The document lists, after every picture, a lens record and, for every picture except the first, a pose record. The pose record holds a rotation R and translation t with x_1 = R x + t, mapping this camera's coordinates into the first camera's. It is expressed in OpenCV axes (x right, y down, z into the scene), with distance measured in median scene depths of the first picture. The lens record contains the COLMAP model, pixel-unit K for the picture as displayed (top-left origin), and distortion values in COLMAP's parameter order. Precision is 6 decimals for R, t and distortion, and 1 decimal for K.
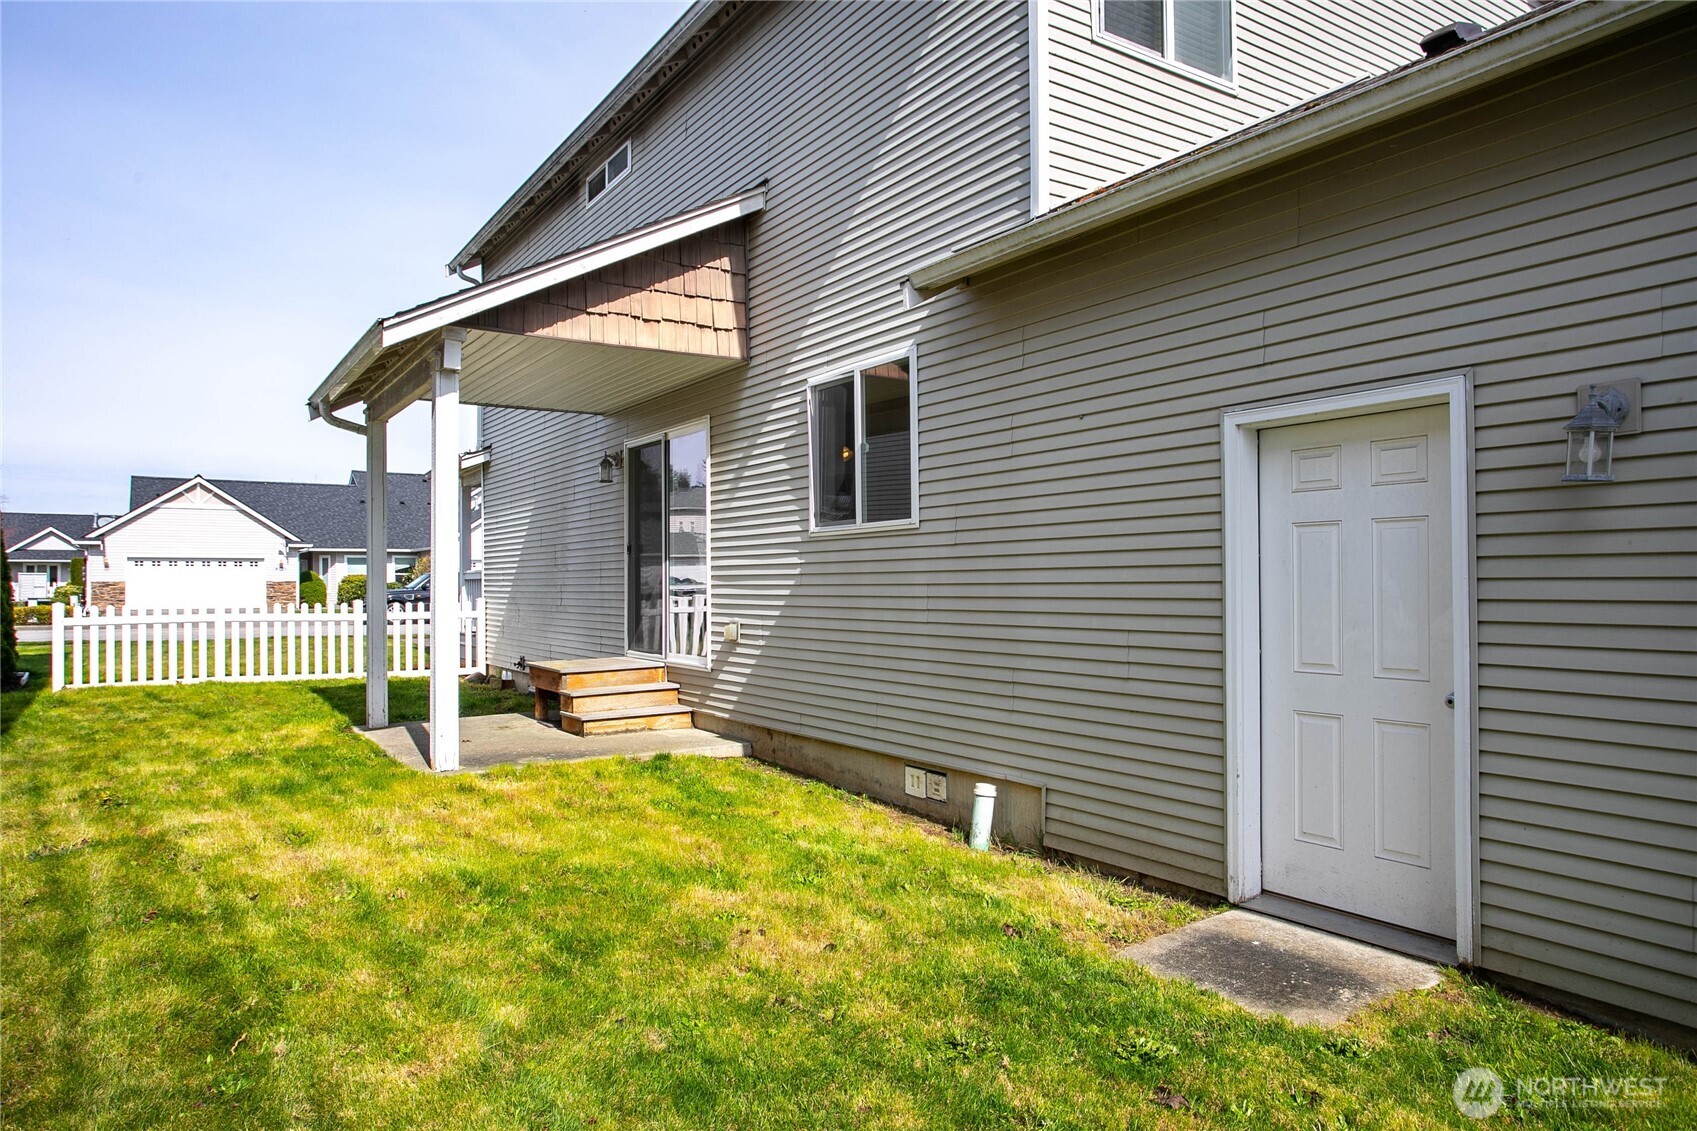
lens RADIAL K [[1079.3, 0, 848.8], [0, 1079.3, 559.8], [0, 0, 1]] dist [-0.002373, 0.003866]
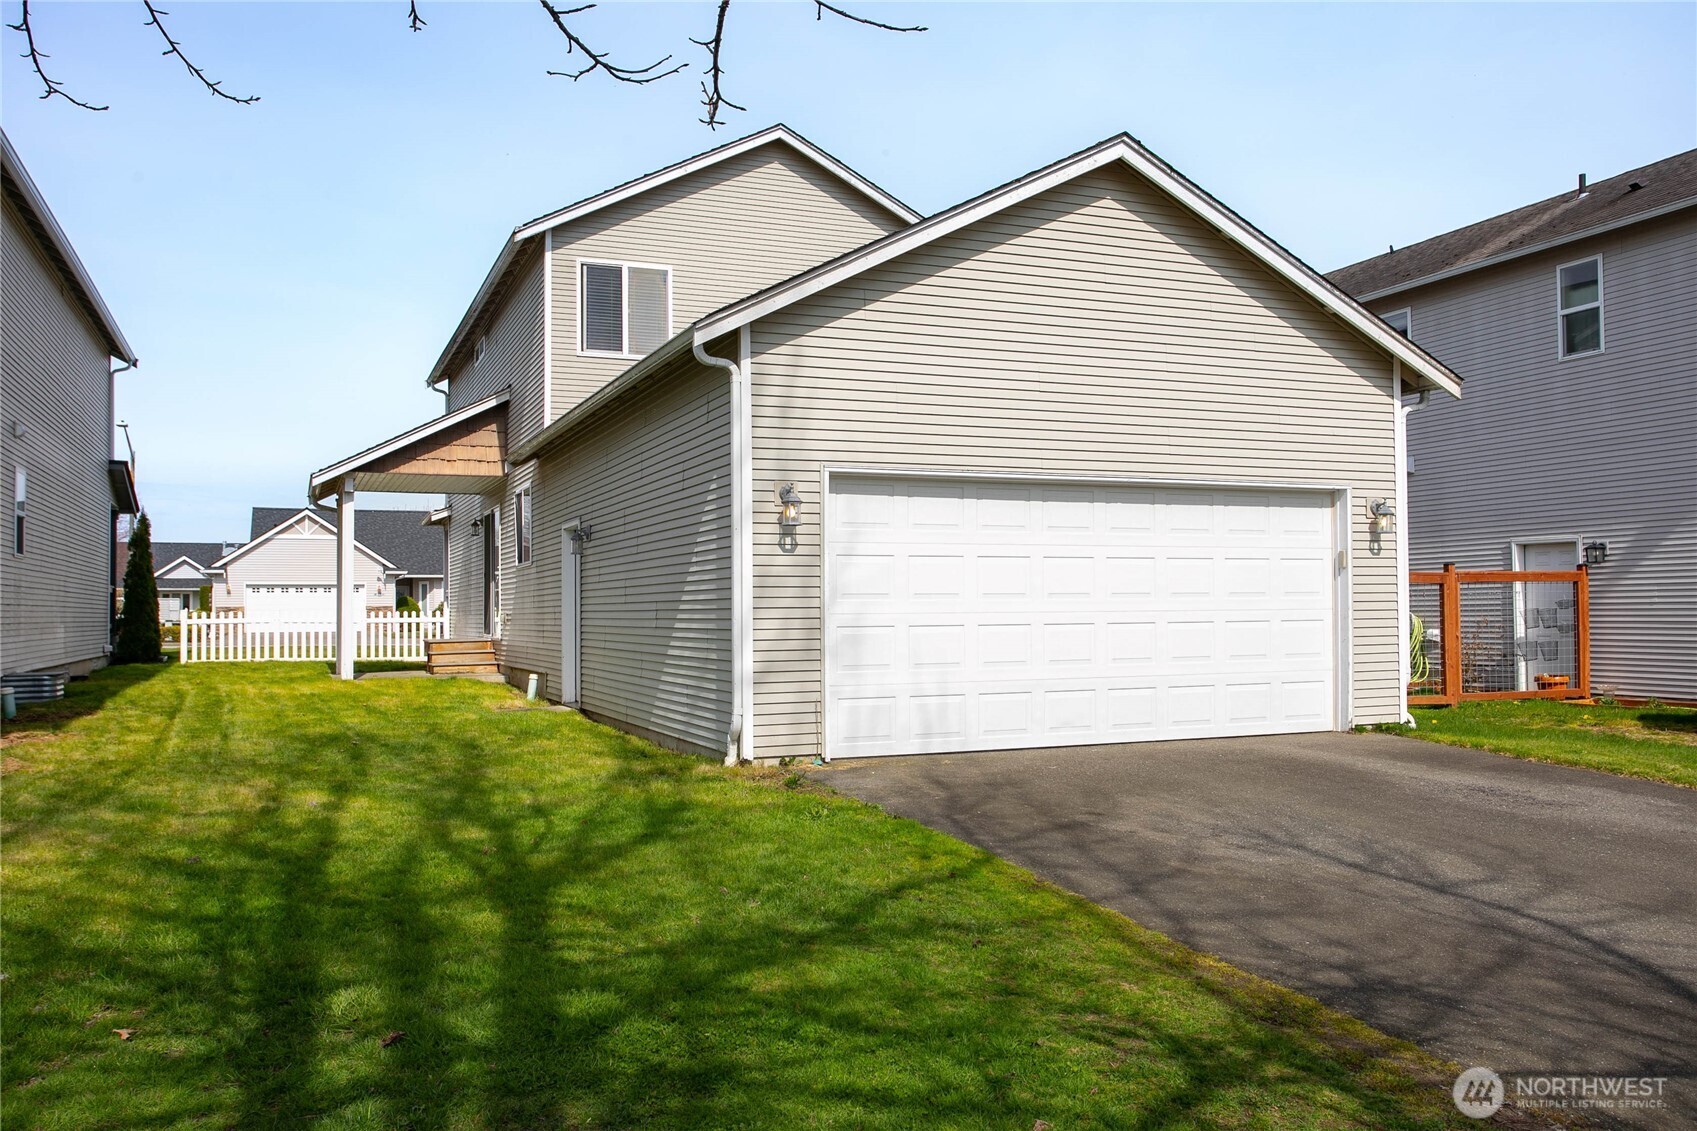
lens RADIAL K [[1380.6, 0, 848.9], [0, 1380.6, 574.8], [0, 0, 1]] dist [0.044895, -0.000249]
pose [[0.981450, -0.007922, -0.191553, 0.214353], [0.006640, 0.999951, -0.007330, 0.002562], [0.191601, 0.005923, 0.981455, -0.285686]]
